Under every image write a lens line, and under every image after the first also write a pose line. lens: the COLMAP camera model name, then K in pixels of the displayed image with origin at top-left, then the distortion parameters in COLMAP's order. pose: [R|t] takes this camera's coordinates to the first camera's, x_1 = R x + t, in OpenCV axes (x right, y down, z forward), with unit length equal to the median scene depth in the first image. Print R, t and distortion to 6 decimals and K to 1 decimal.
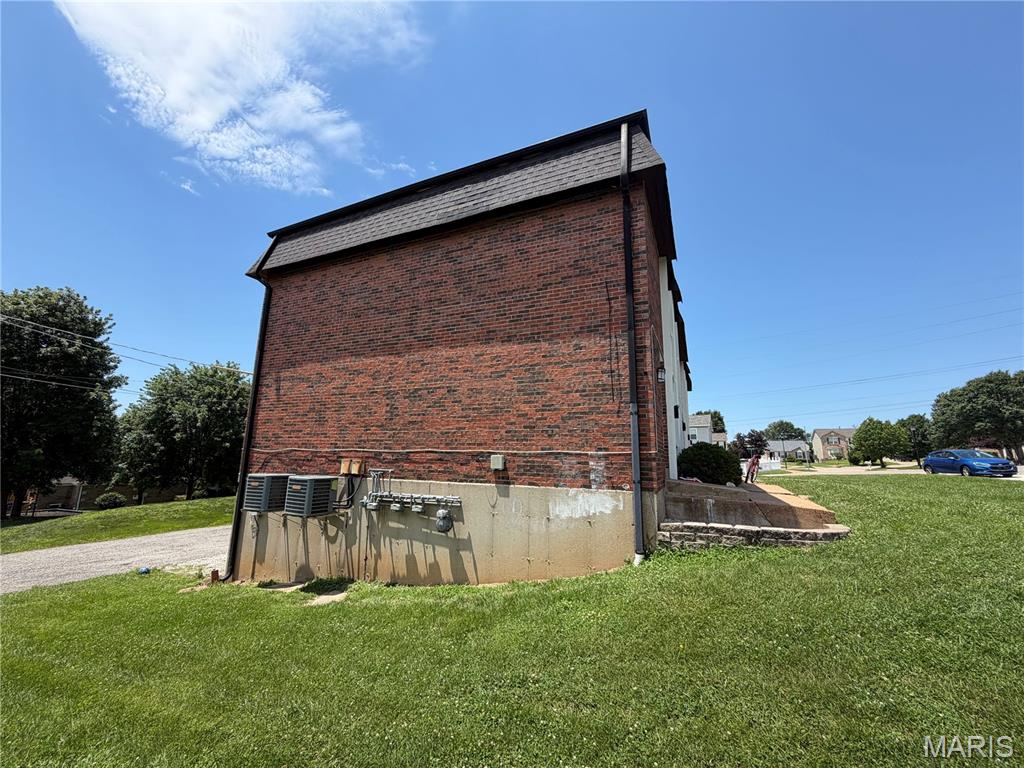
lens RADIAL K [[406.2, 0, 514.7], [0, 406.2, 382.9], [0, 0, 1]] dist [-0.002469, 0.000045]
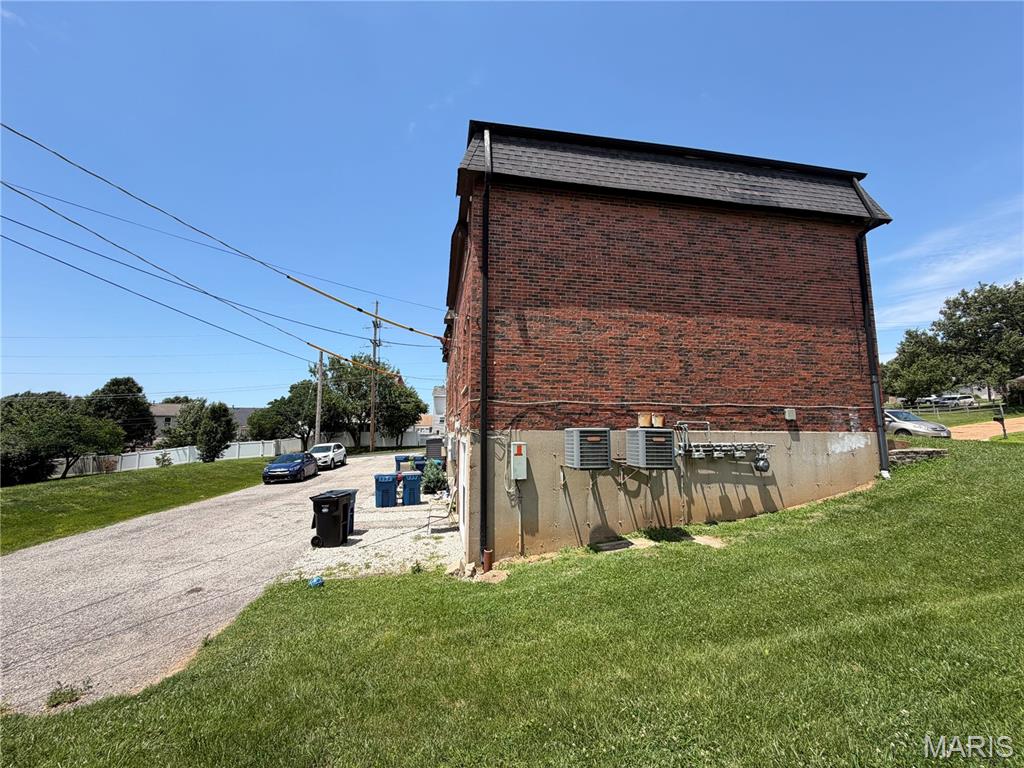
lens RADIAL K [[406.2, 0, 509.7], [0, 406.2, 382.8], [0, 0, 1]] dist [-0.002469, 0.000045]
pose [[0.821351, 0.055299, 0.567736, -1.374112], [-0.094477, 0.994732, 0.039791, 0.118919], [-0.562545, -0.086320, 0.822248, 0.421318]]
